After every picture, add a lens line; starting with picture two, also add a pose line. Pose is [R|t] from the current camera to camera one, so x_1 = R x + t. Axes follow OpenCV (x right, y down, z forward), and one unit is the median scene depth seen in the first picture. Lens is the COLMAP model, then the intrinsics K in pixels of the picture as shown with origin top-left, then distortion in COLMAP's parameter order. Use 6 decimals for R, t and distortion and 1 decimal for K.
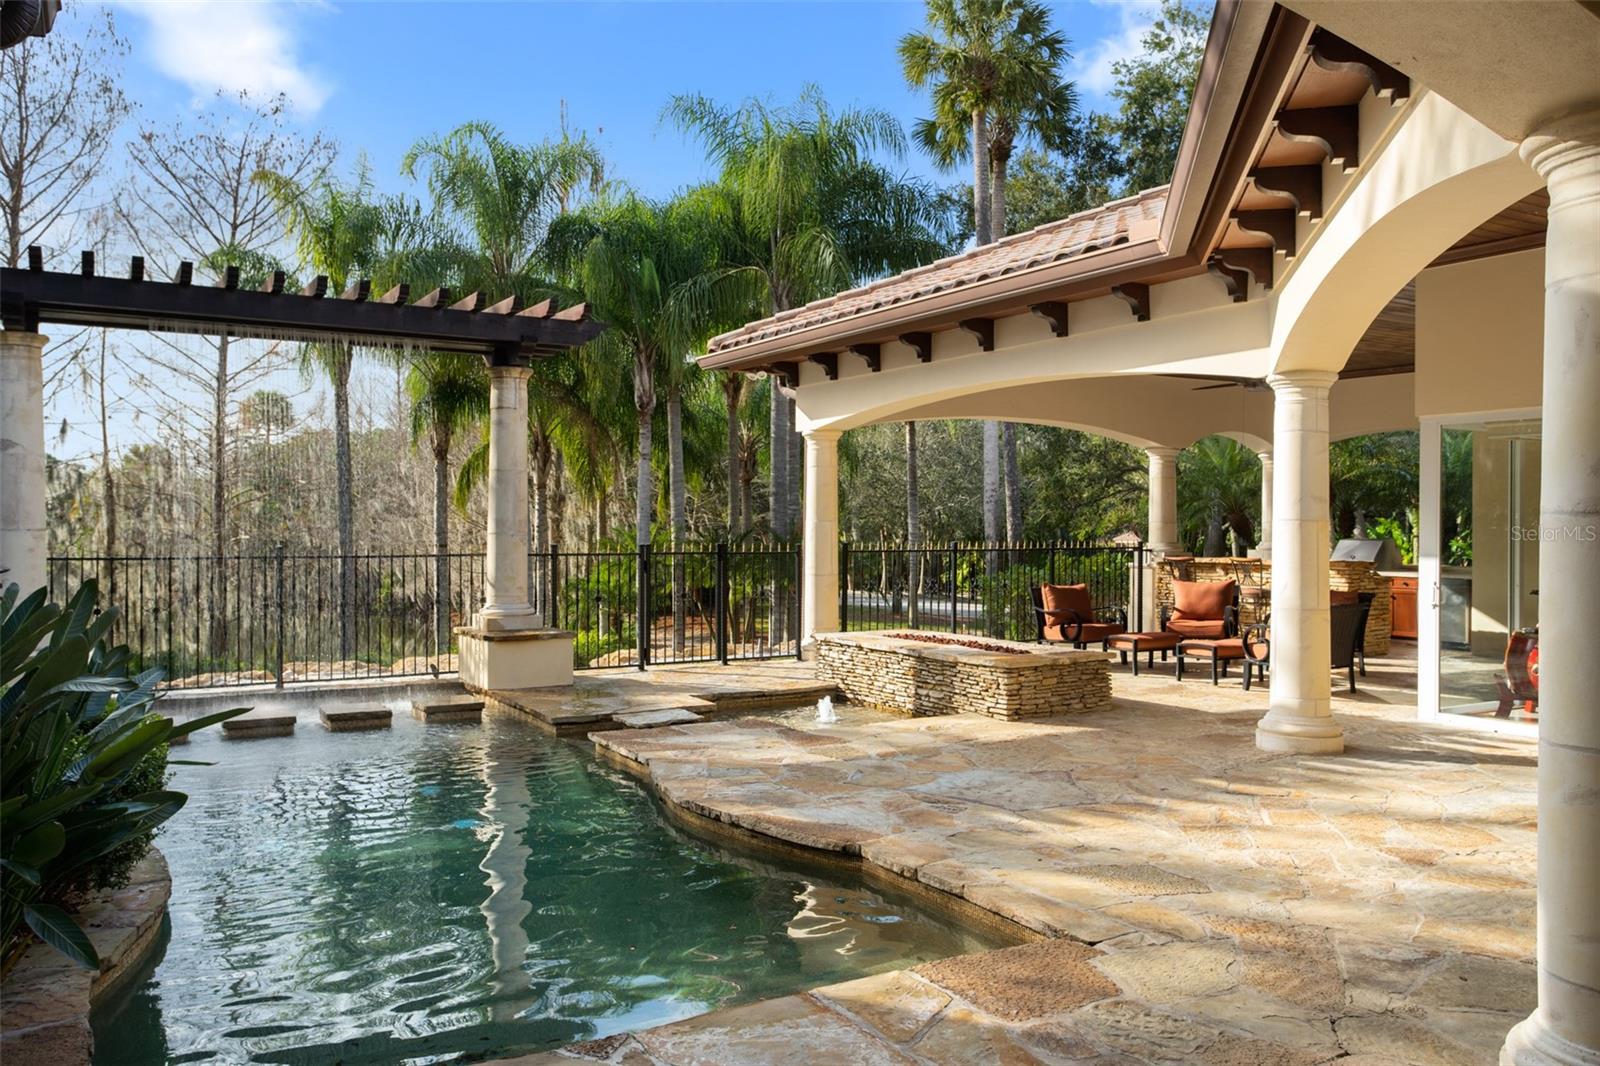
lens RADIAL K [[1244.6, 0, 797.4], [0, 1244.6, 532.8], [0, 0, 1]] dist [0.000551, 0.000087]
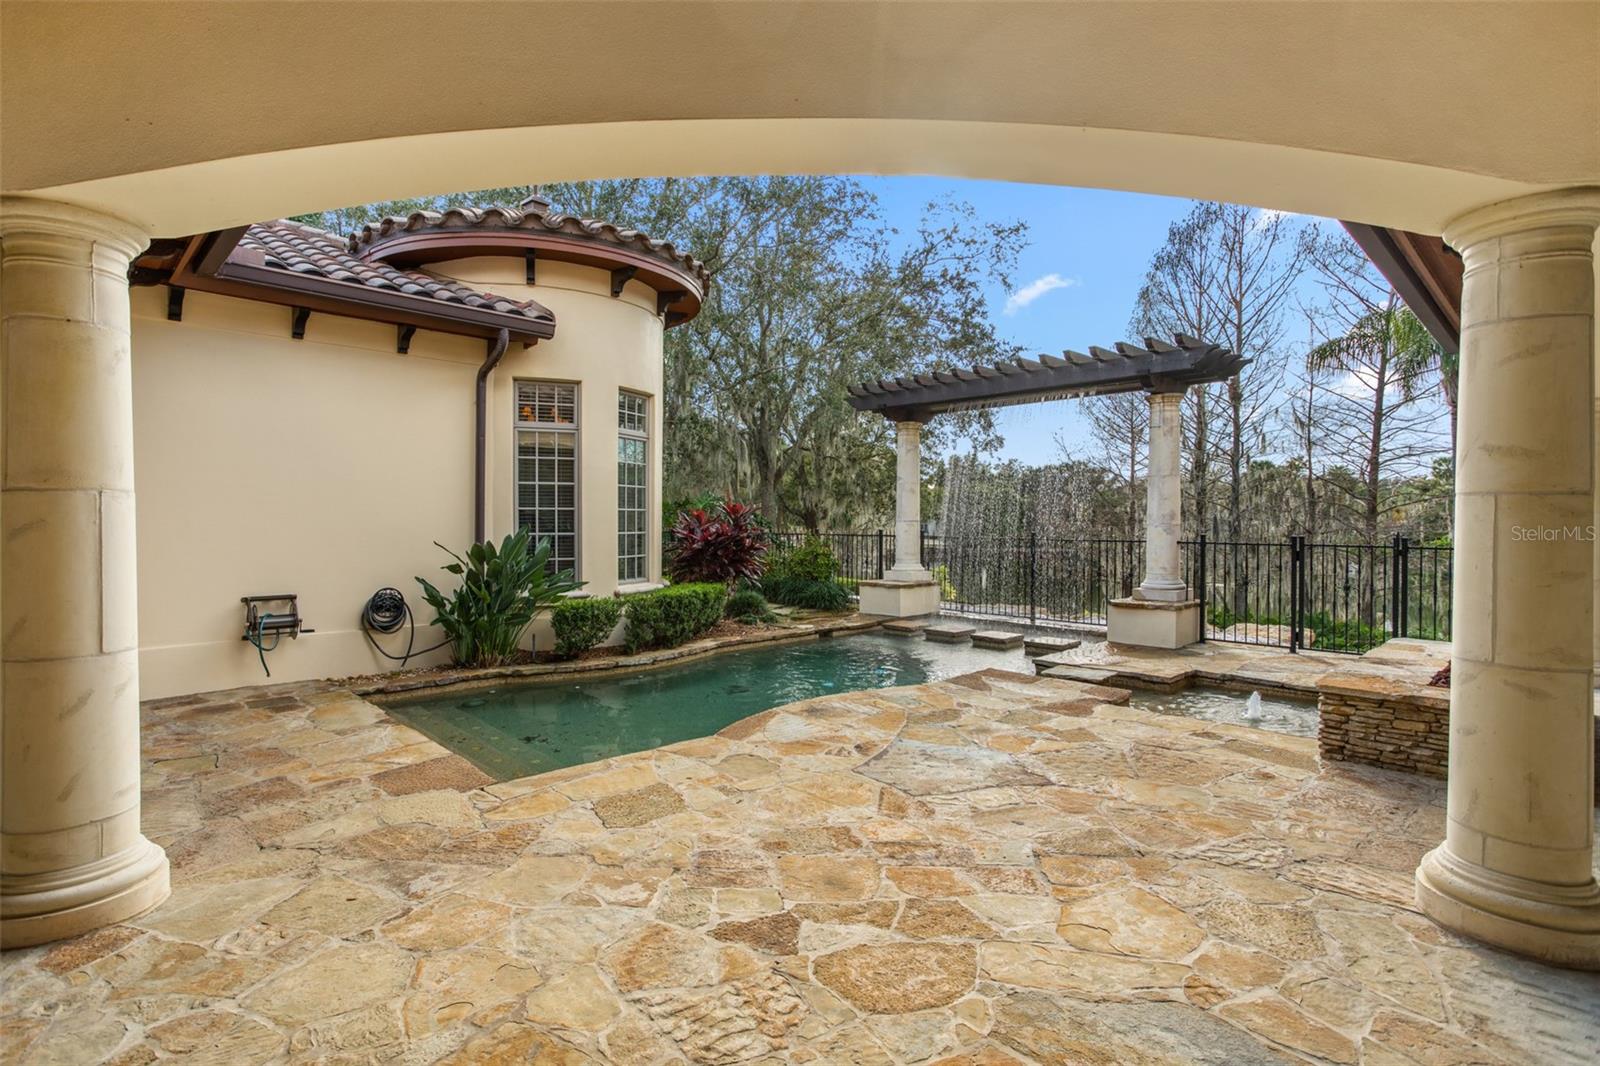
lens RADIAL K [[772.5, 0, 787.7], [0, 772.5, 537.4], [0, 0, 1]] dist [-0.009174, 0.004694]
pose [[0.191414, 0.010935, -0.981448, 1.187101], [-0.000001, 0.999938, 0.011141, 0.005760], [0.981509, -0.002132, 0.191402, 1.135015]]
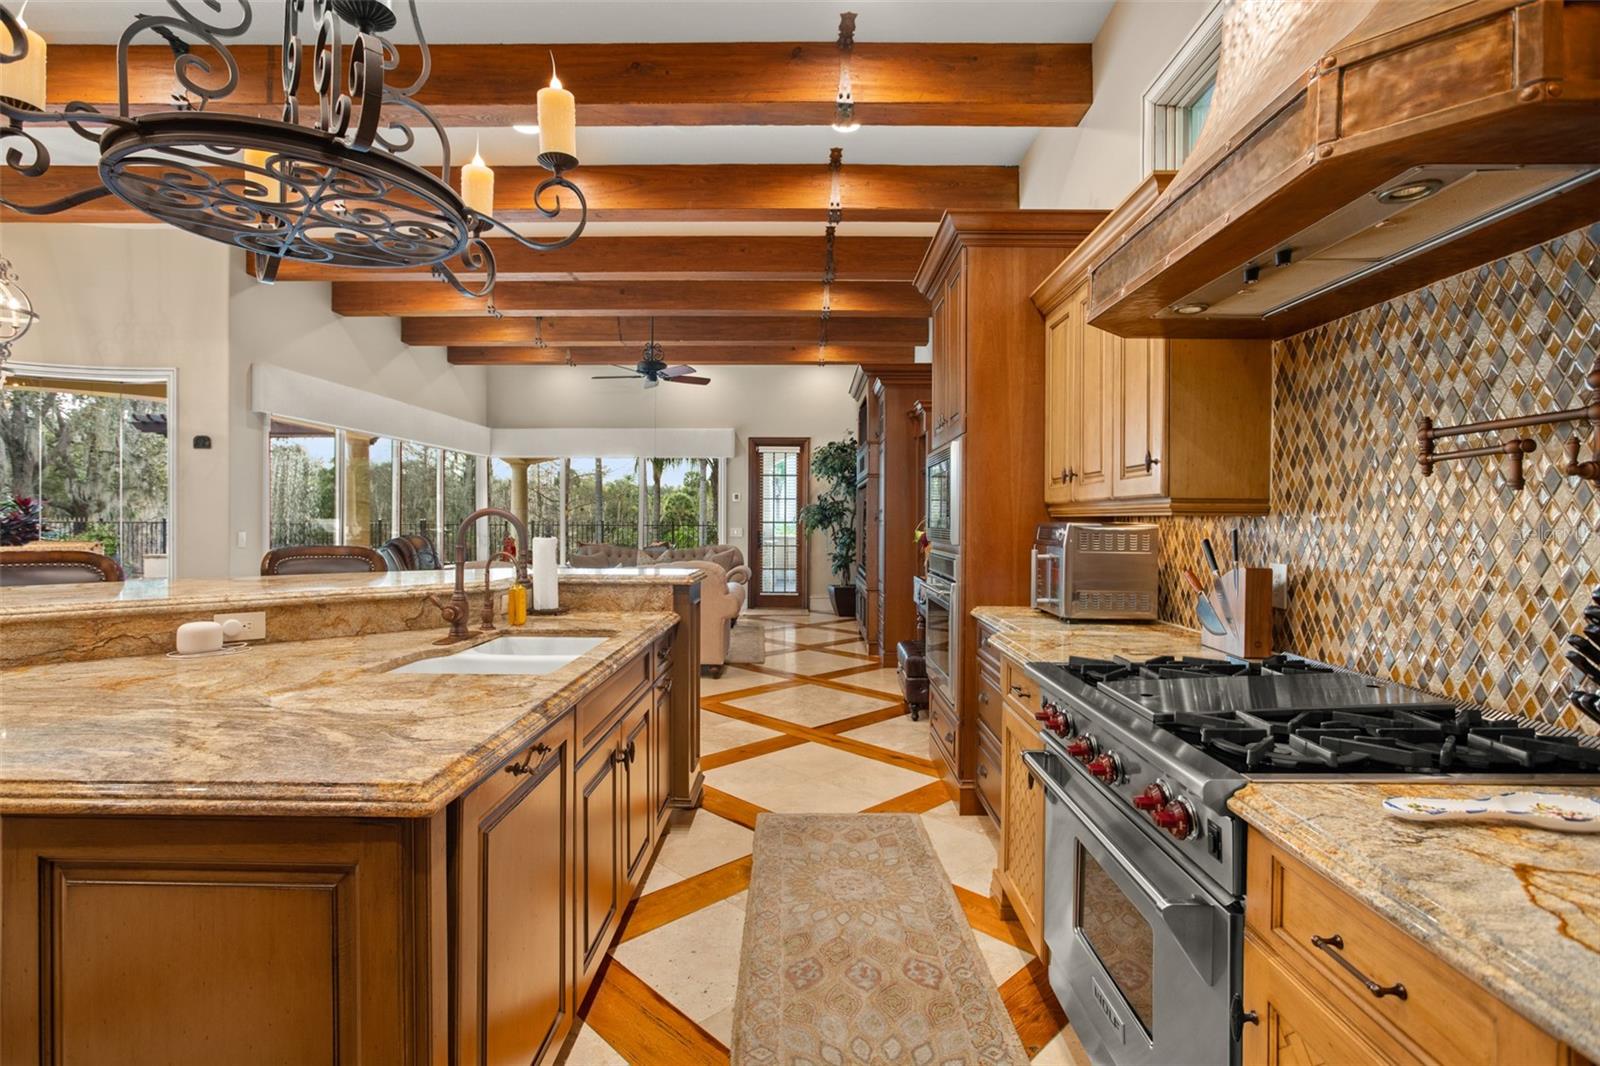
lens RADIAL K [[772.5, 0, 806.4], [0, 772.5, 532.4], [0, 0, 1]] dist [-0.009174, 0.004694]
pose [[0.836865, 0.001163, -0.547408, 3.200134], [0.005073, 0.999938, 0.009881, 0.056979], [0.547386, -0.011046, 0.836808, 0.567195]]
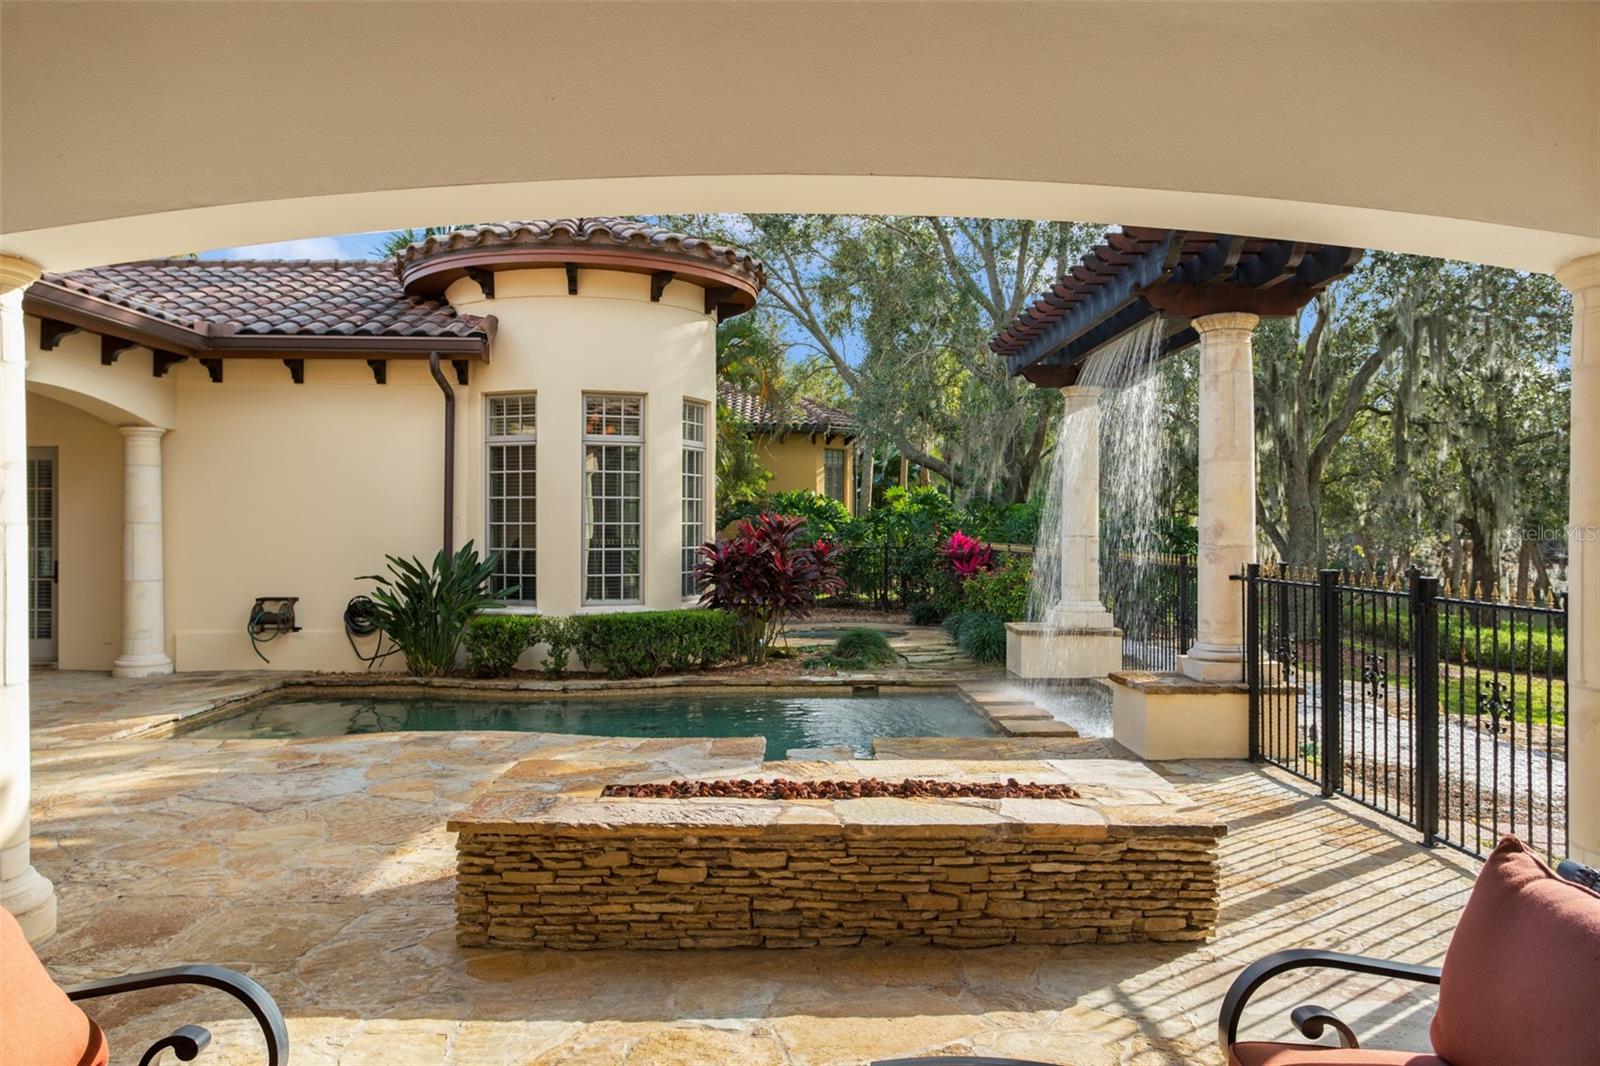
lens RADIAL K [[1138.6, 0, 799.1], [0, 1138.6, 529.2], [0, 0, 1]] dist [-0.000976, 0.002493]
pose [[-0.527340, -0.004553, -0.849642, 1.172497], [-0.004252, 0.999987, -0.002720, -0.022342], [0.849644, 0.002178, -0.527353, 2.841303]]
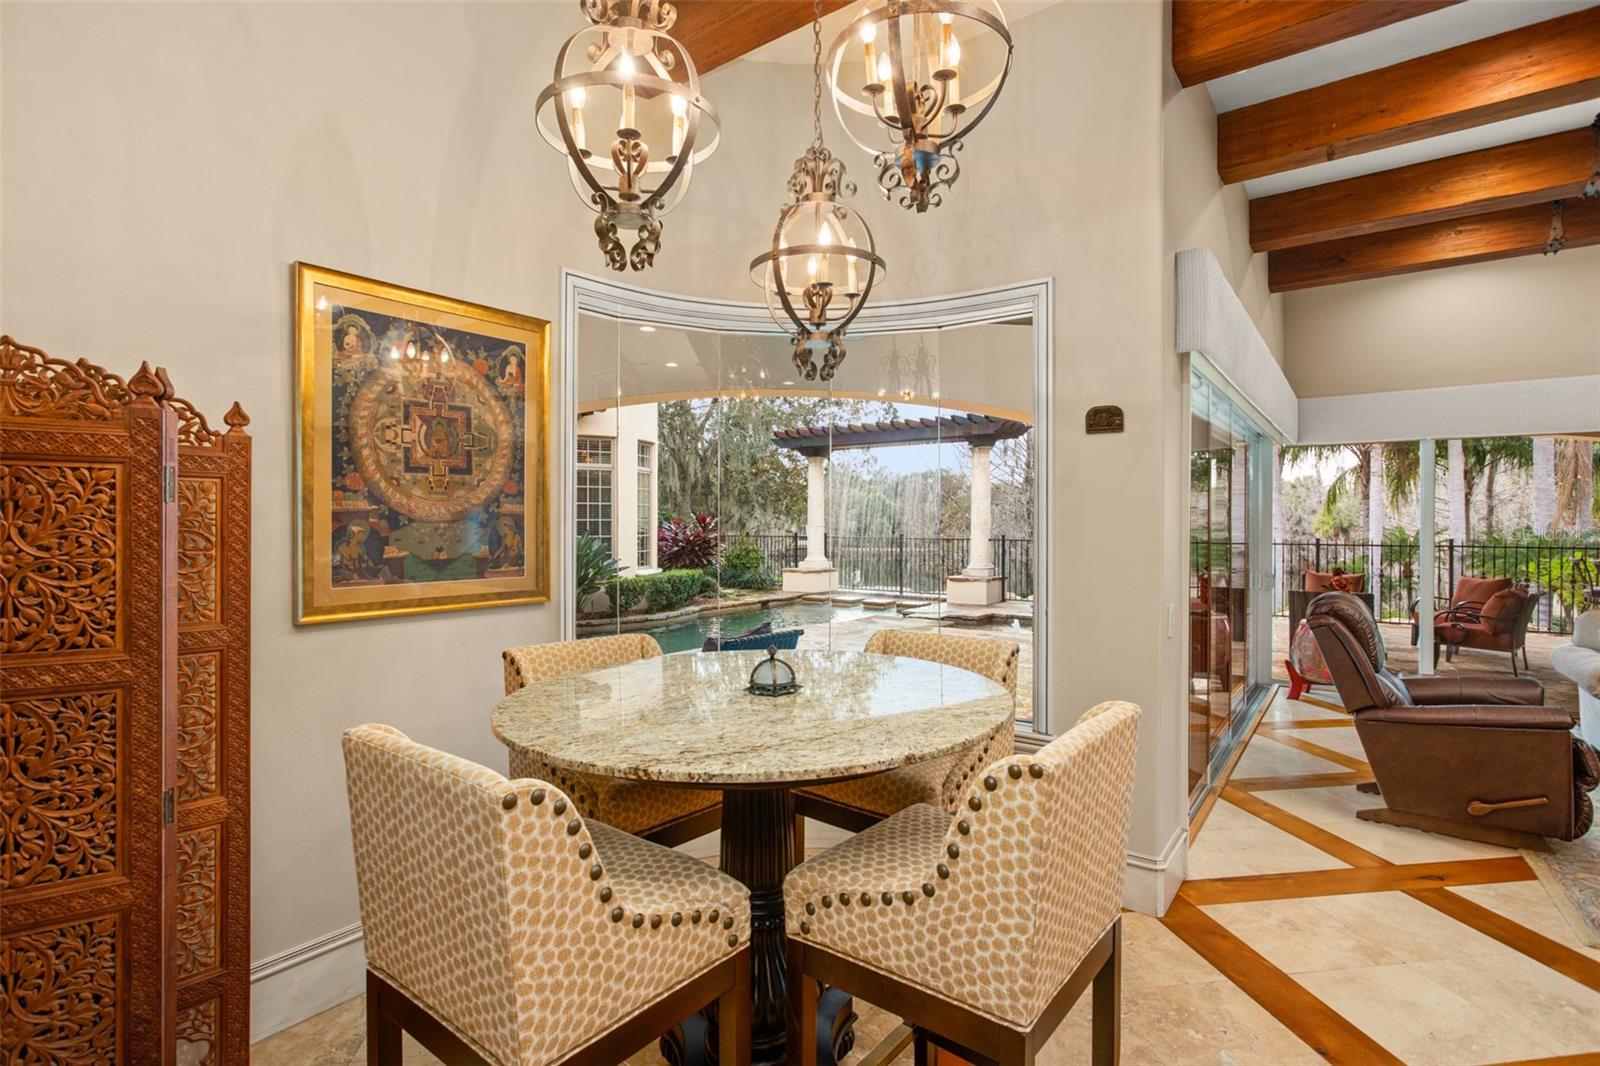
lens RADIAL K [[772.5, 0, 788.9], [0, 772.5, 530.0], [0, 0, 1]] dist [-0.009174, 0.004694]
pose [[0.348962, -0.001656, -0.937135, 2.125877], [0.003796, 0.999993, -0.000353, -0.000912], [0.937129, -0.003434, 0.348966, 0.620822]]
